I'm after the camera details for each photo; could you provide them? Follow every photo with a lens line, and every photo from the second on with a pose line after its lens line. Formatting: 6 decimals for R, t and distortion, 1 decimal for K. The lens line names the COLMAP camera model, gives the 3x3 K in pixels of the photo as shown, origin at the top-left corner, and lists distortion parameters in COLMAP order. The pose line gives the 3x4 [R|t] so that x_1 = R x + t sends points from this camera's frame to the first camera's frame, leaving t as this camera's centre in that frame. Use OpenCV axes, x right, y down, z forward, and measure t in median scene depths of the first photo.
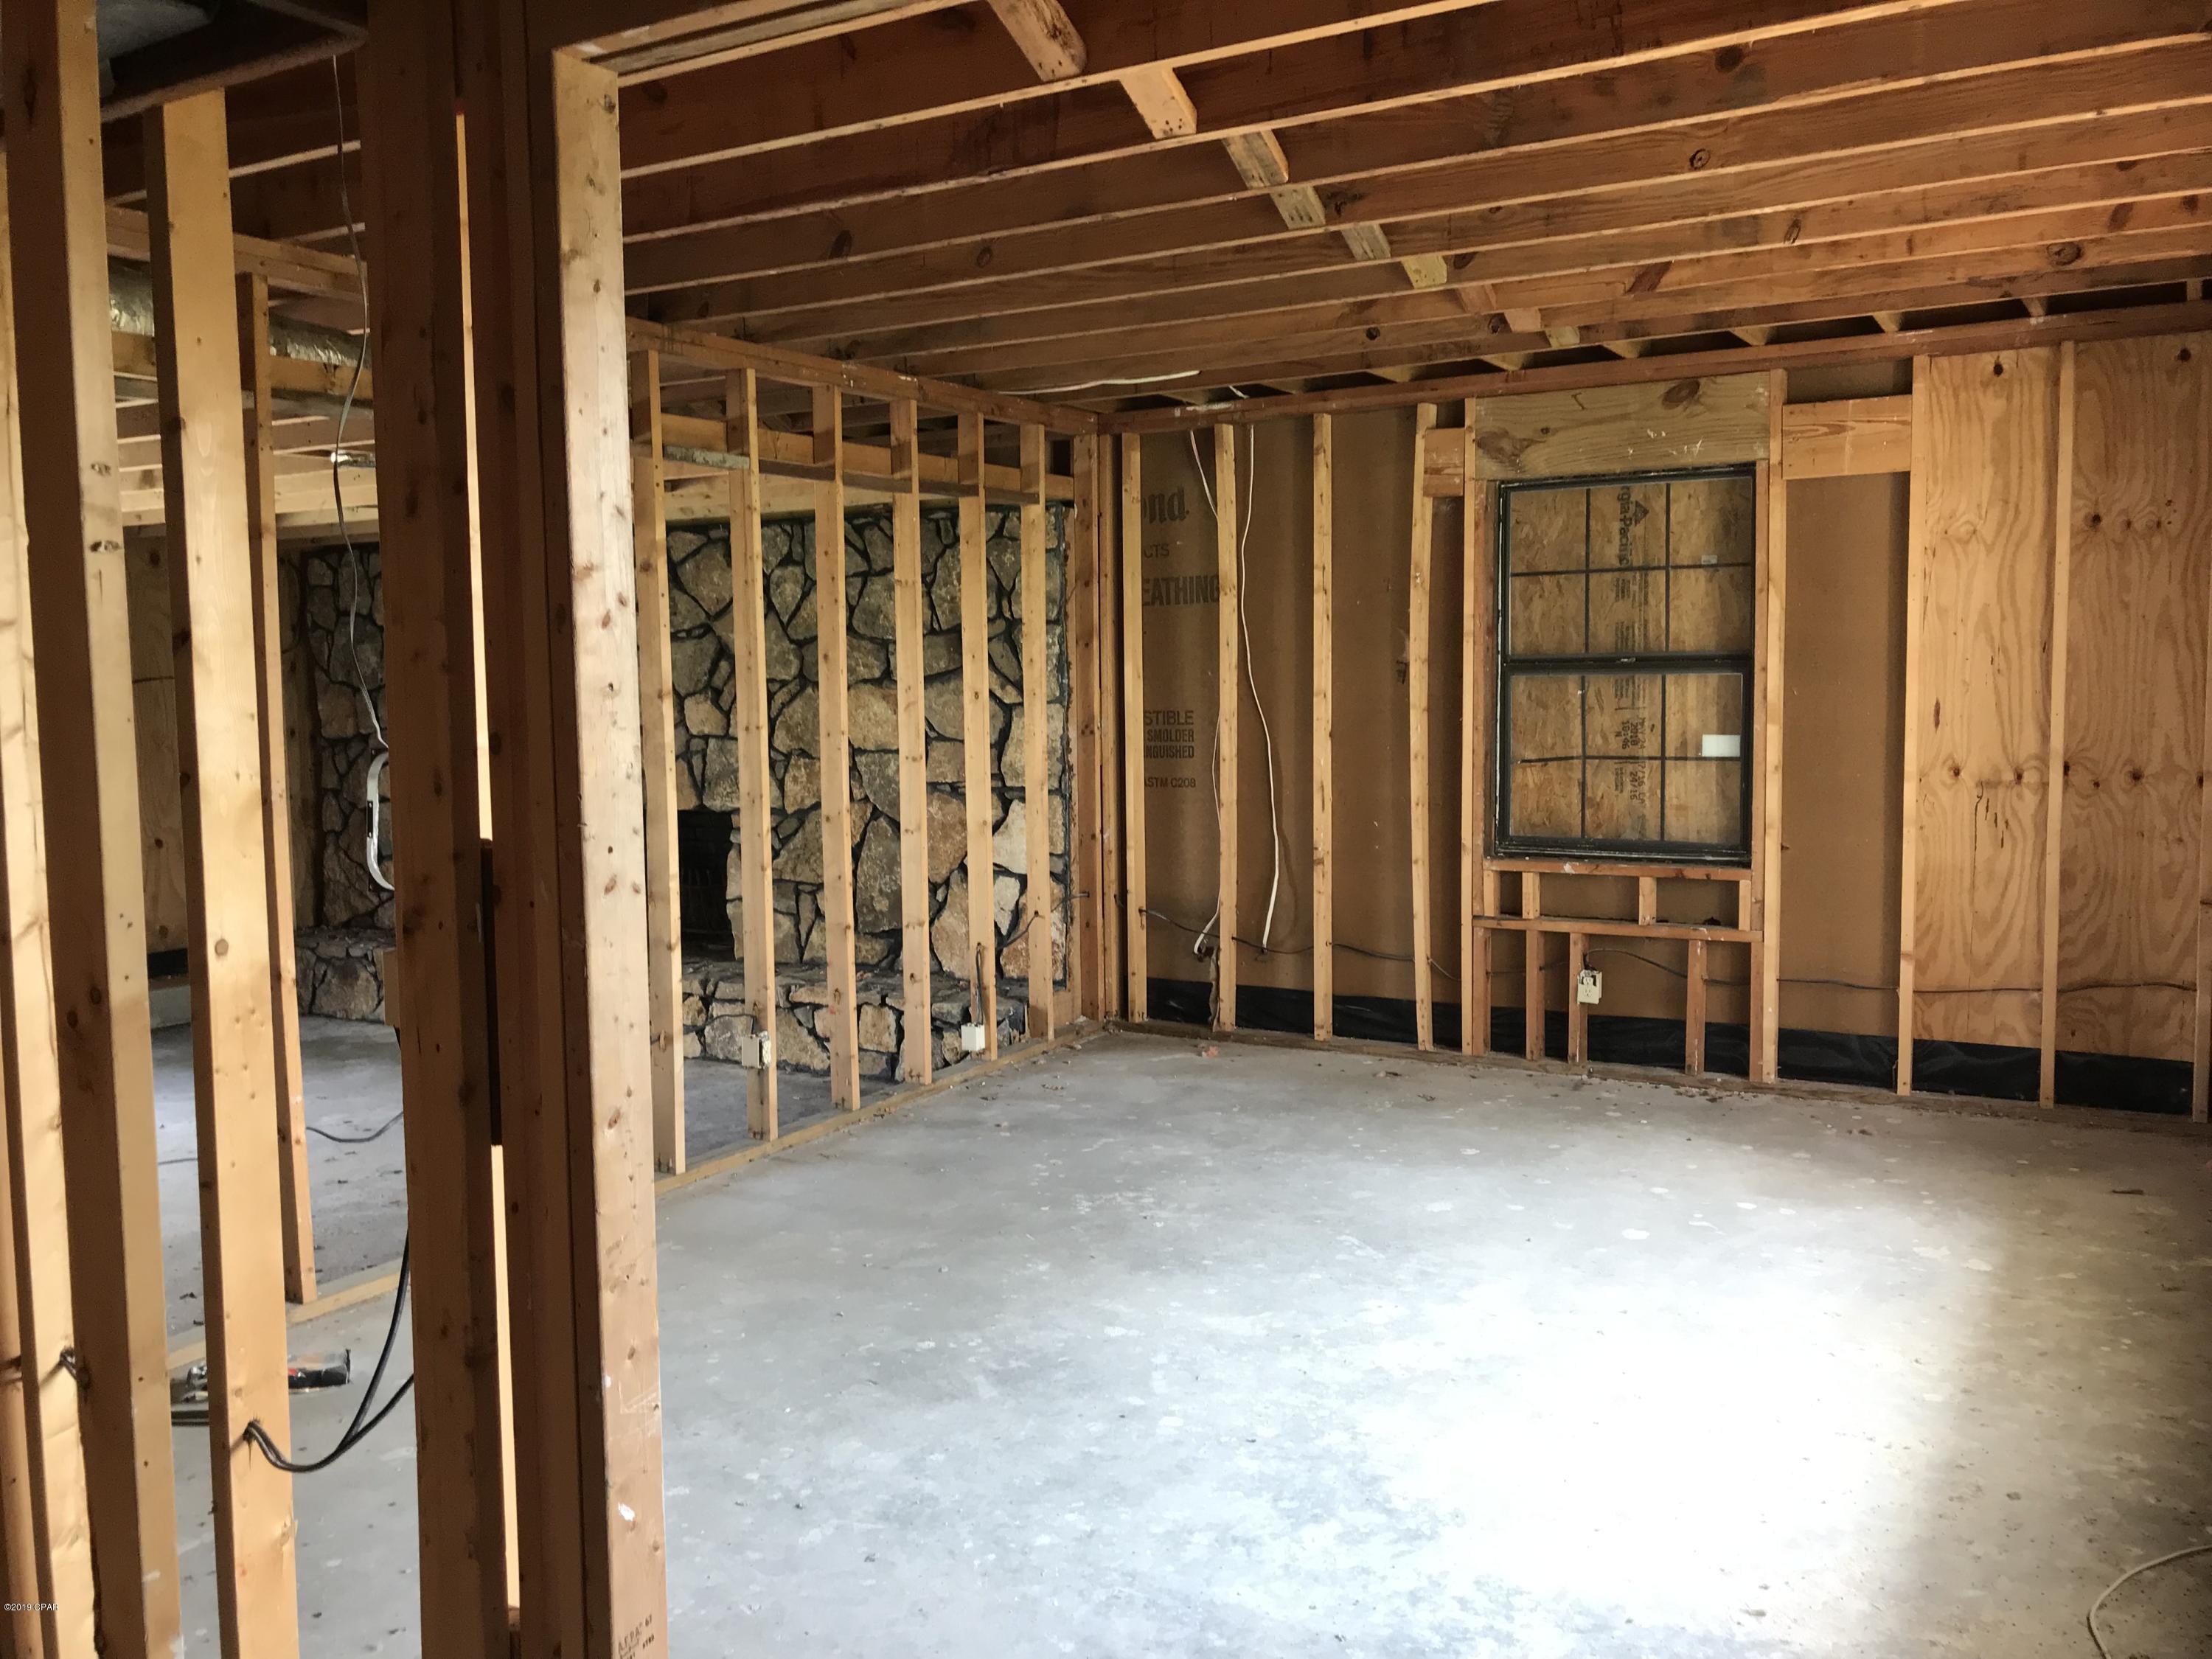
lens RADIAL K [[1856.1, 0, 1107.5], [0, 1856.1, 841.0], [0, 0, 1]] dist [0.035597, -0.023420]
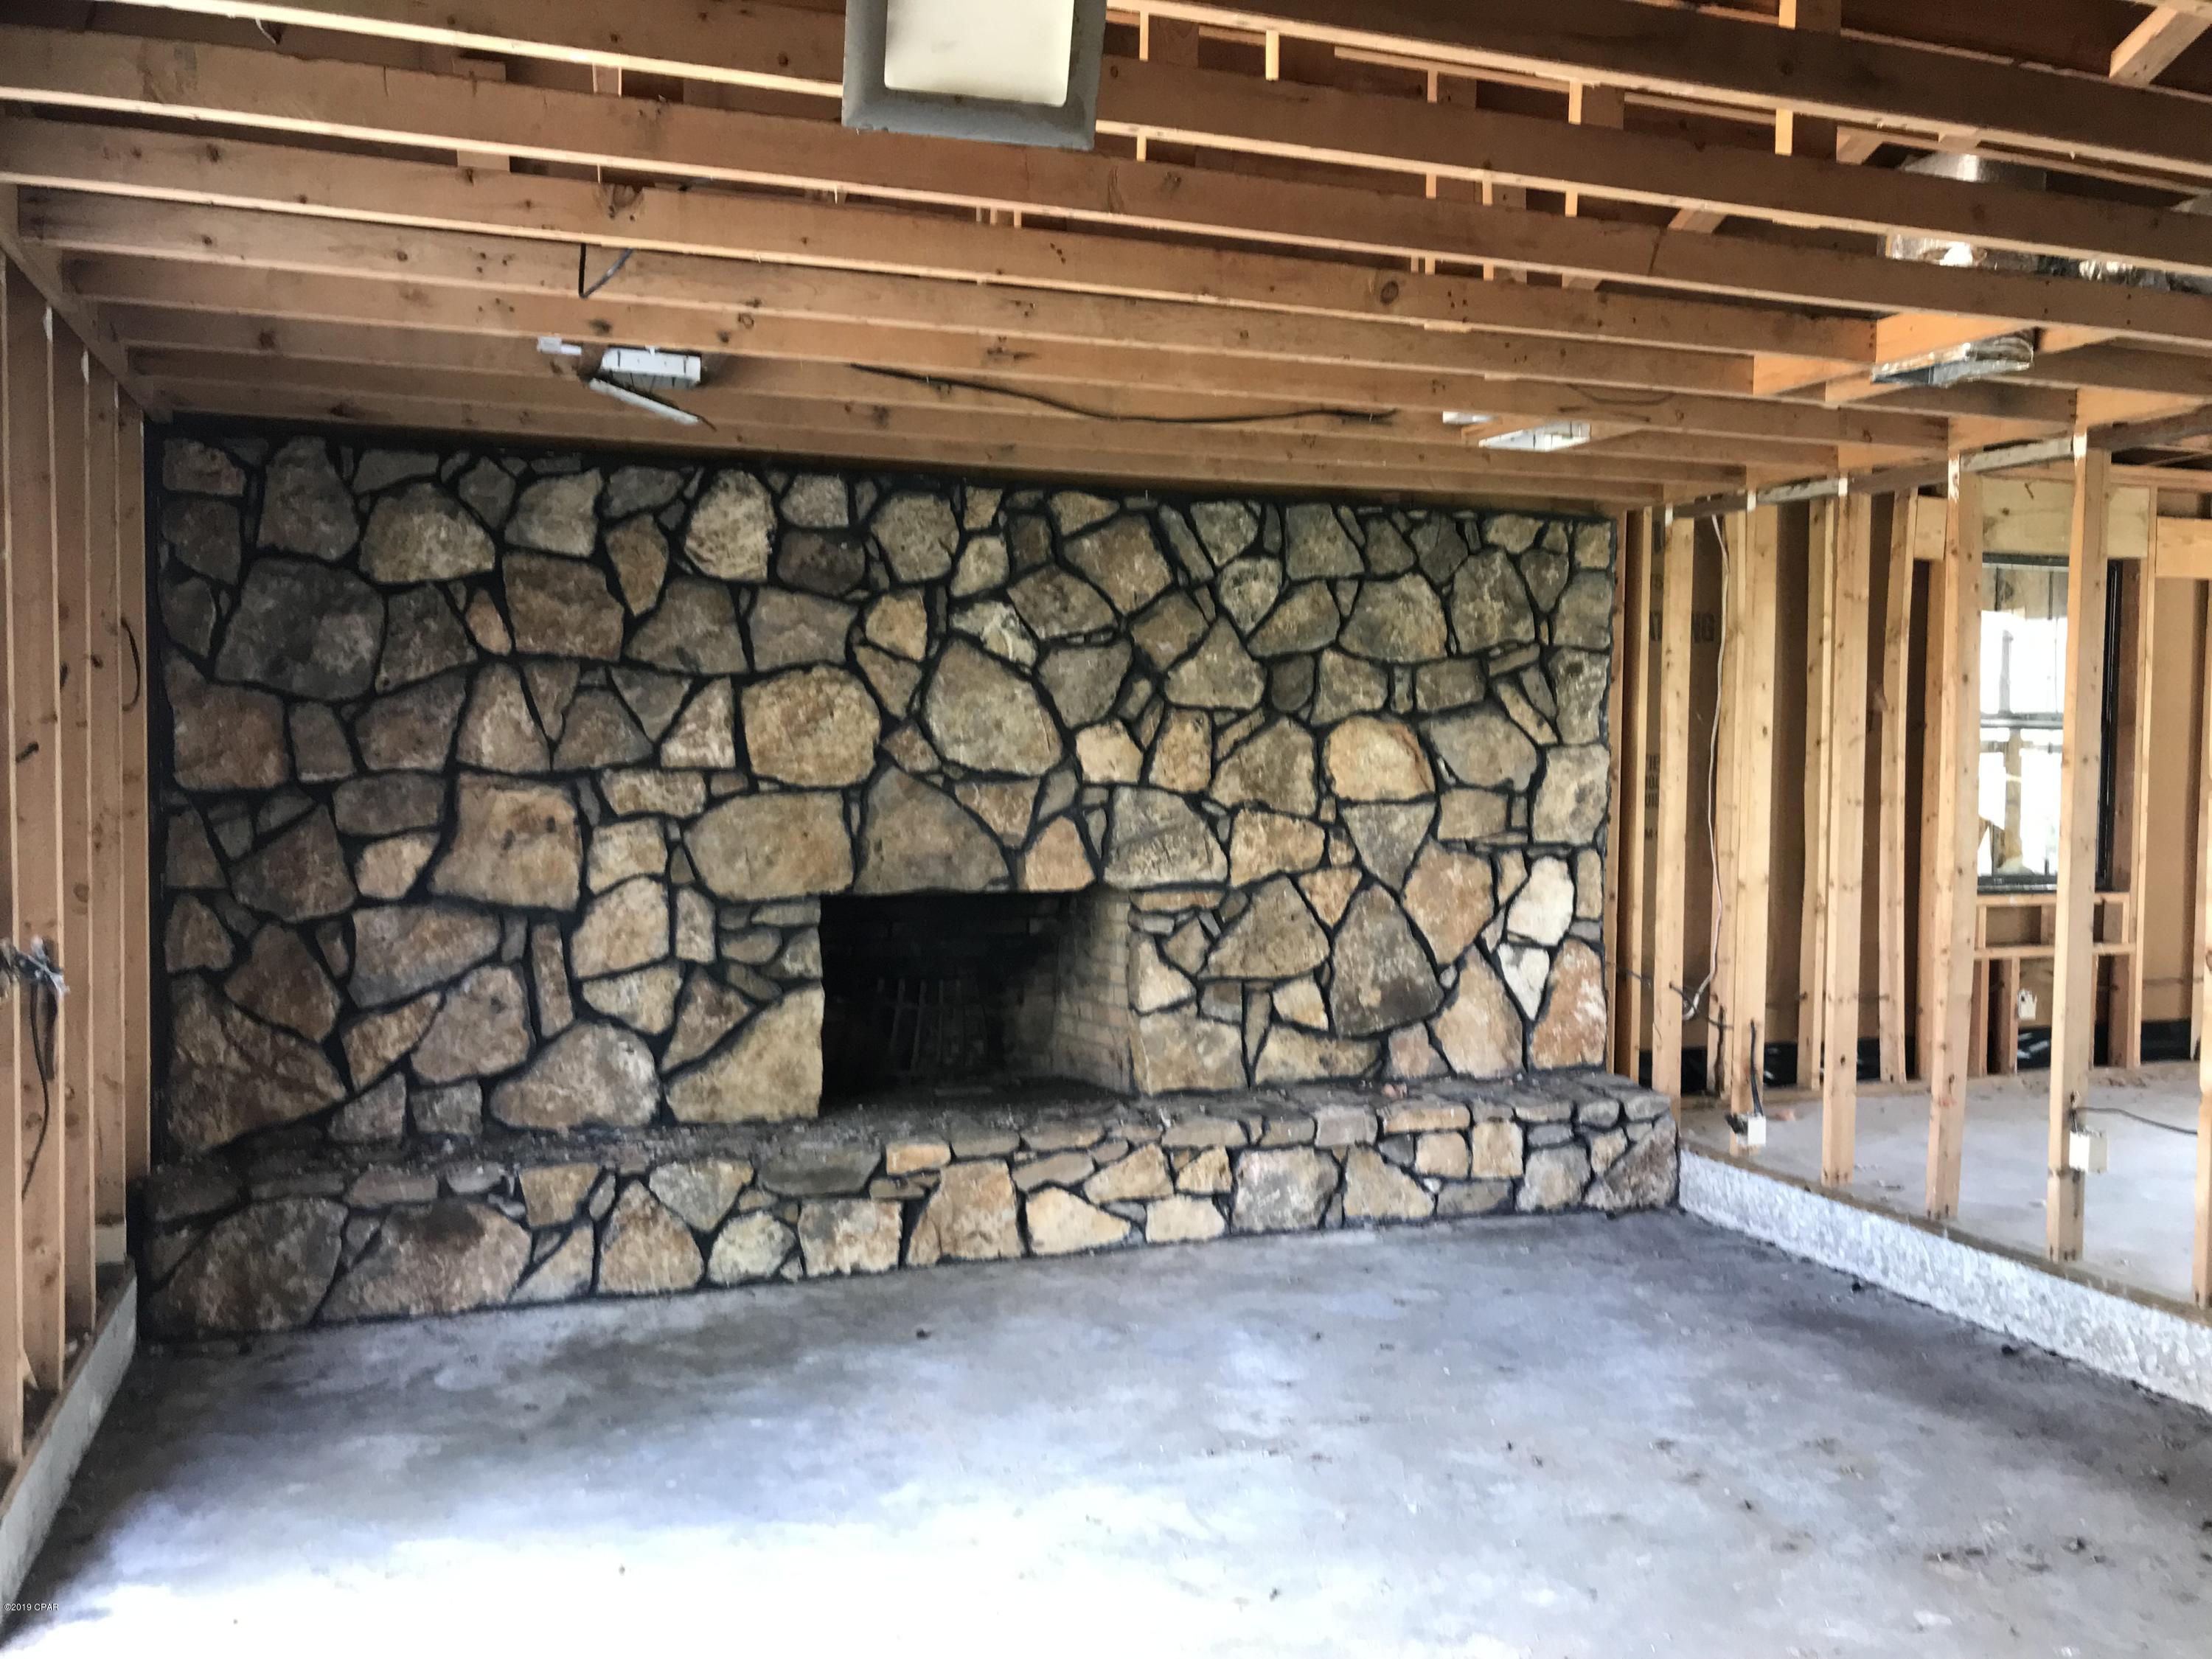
lens RADIAL K [[1856.1, 0, 1099.2], [0, 1856.1, 815.6], [0, 0, 1]] dist [0.035597, -0.023420]
pose [[0.638712, -0.010378, 0.769376, -0.786709], [0.048185, 0.998486, -0.026534, -0.026807], [-0.767936, 0.054020, 0.638245, 0.572320]]
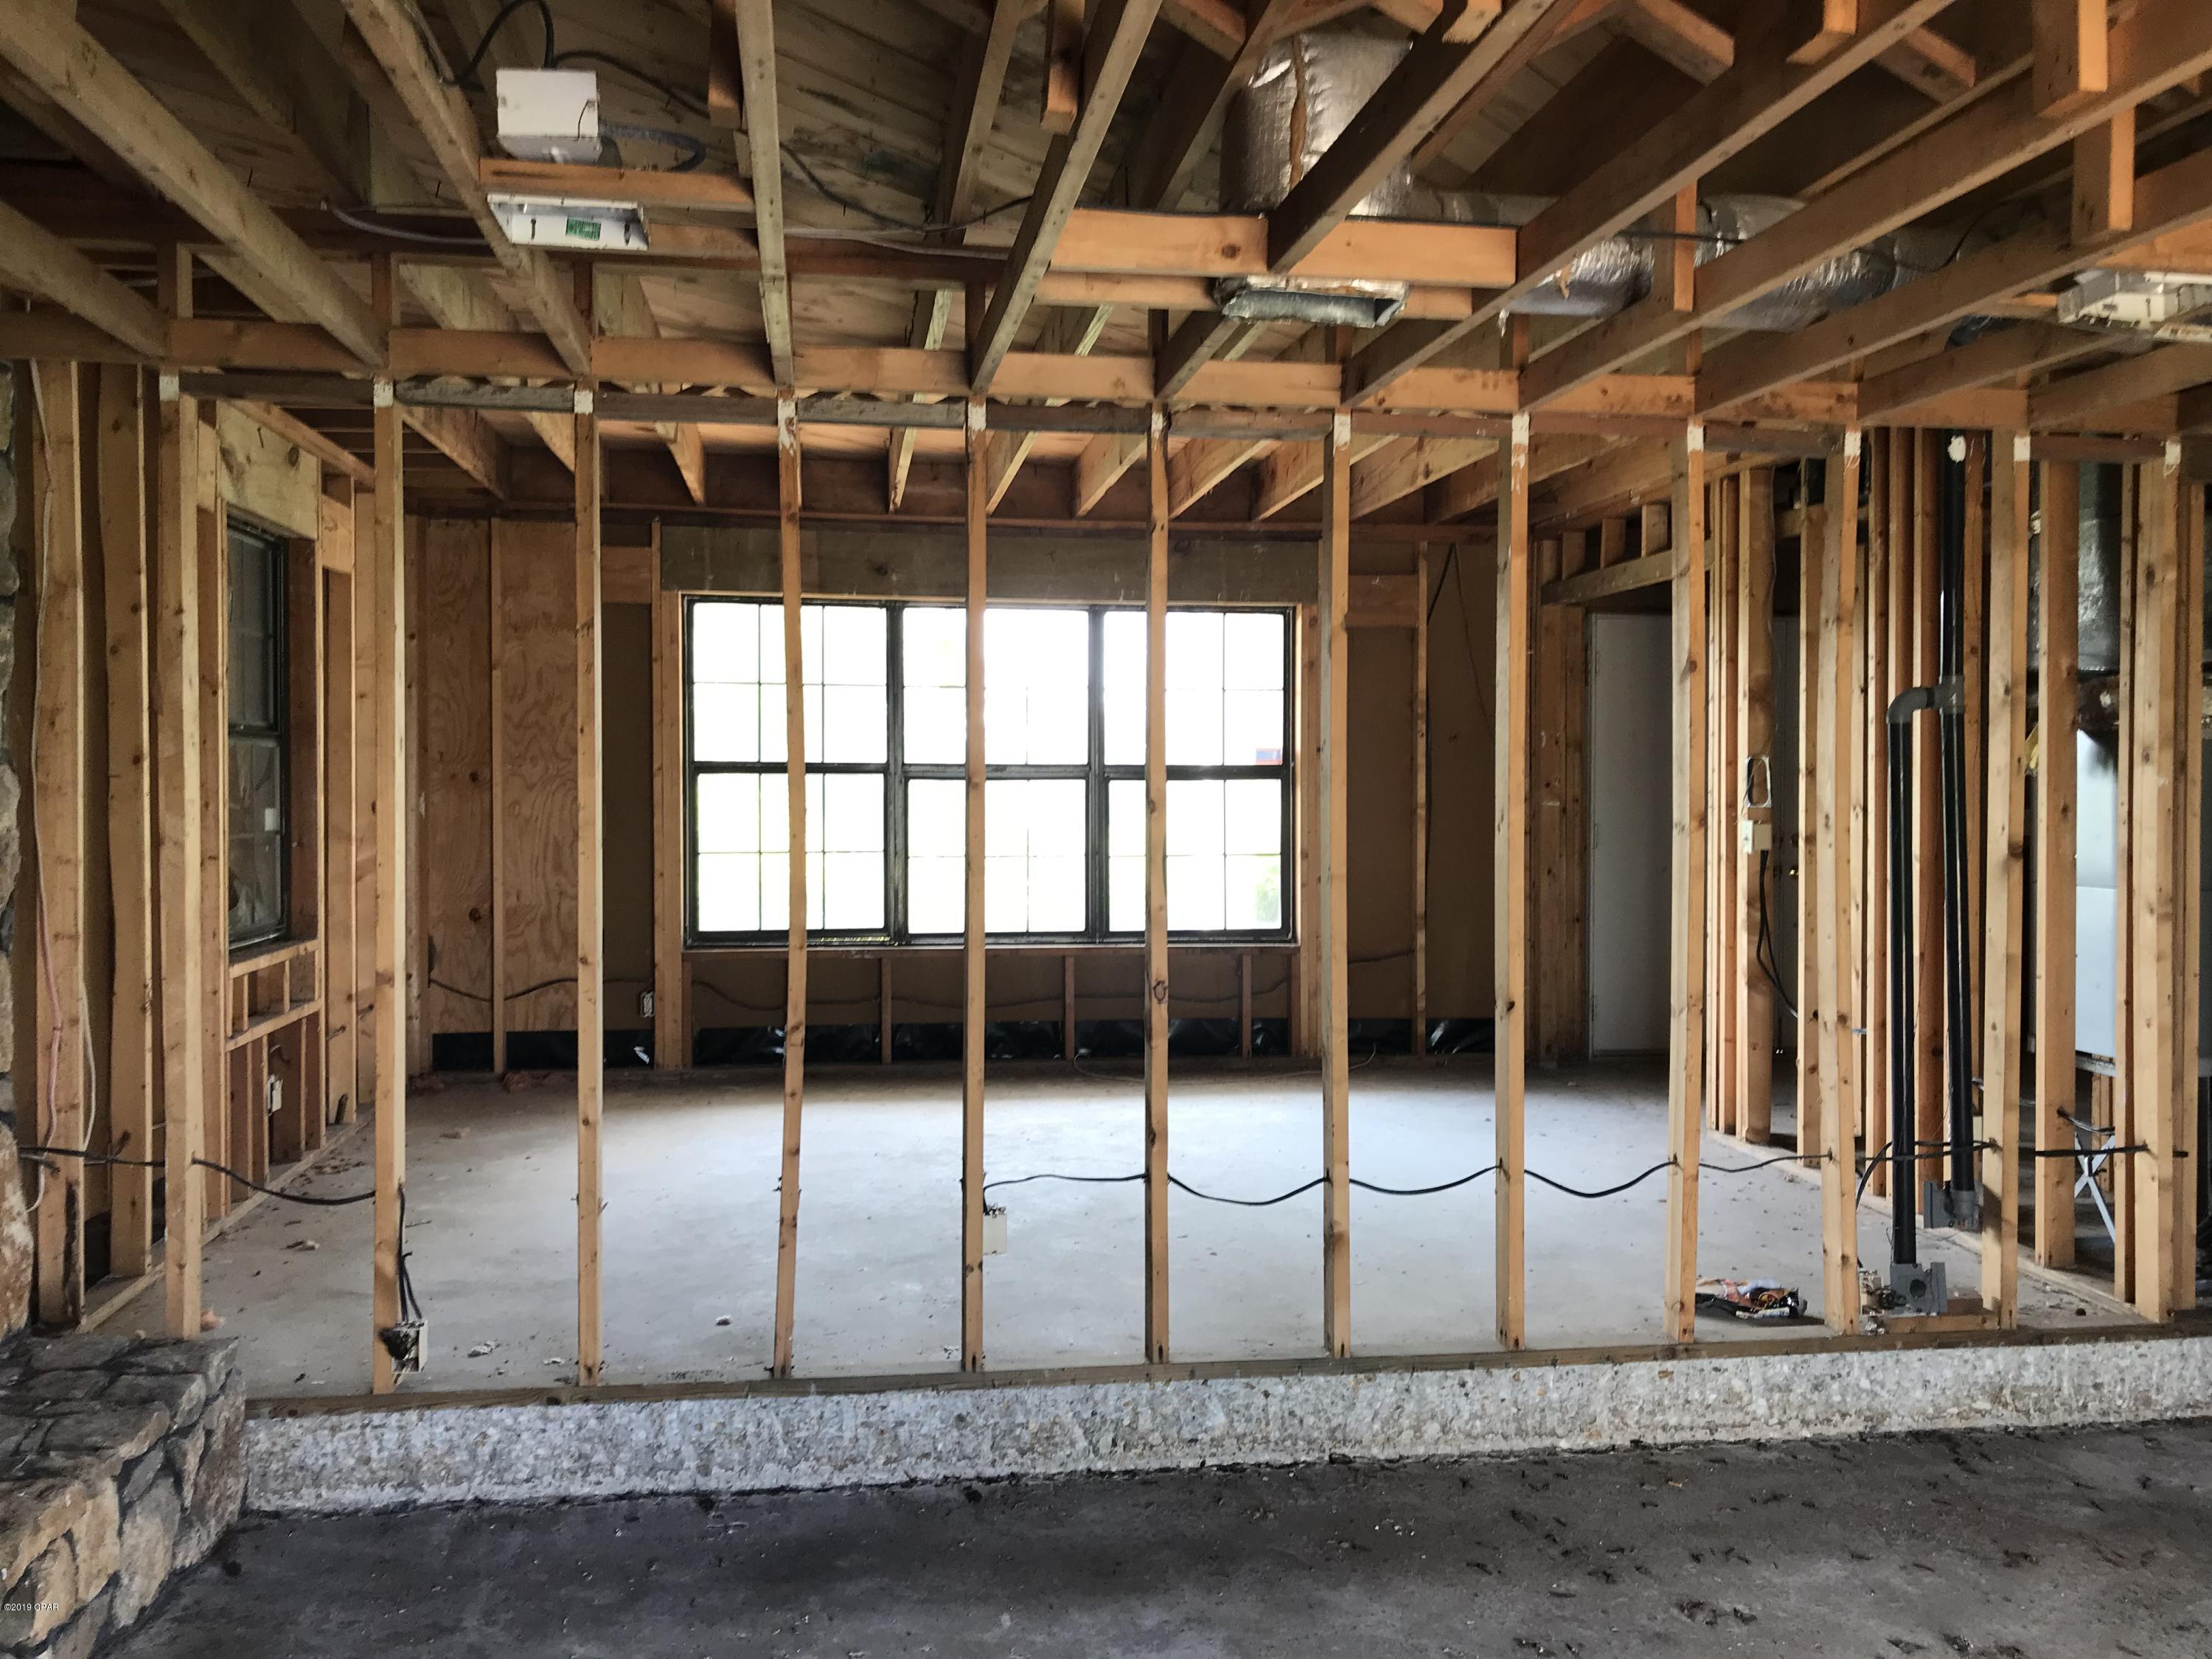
lens RADIAL K [[1856.1, 0, 1107.4], [0, 1856.1, 825.3], [0, 0, 1]] dist [0.035597, -0.023420]
pose [[-0.622070, -0.012146, 0.782867, -0.555173], [0.070957, 0.994891, 0.071818, -0.067095], [-0.779739, 0.100225, -0.618030, 0.990263]]
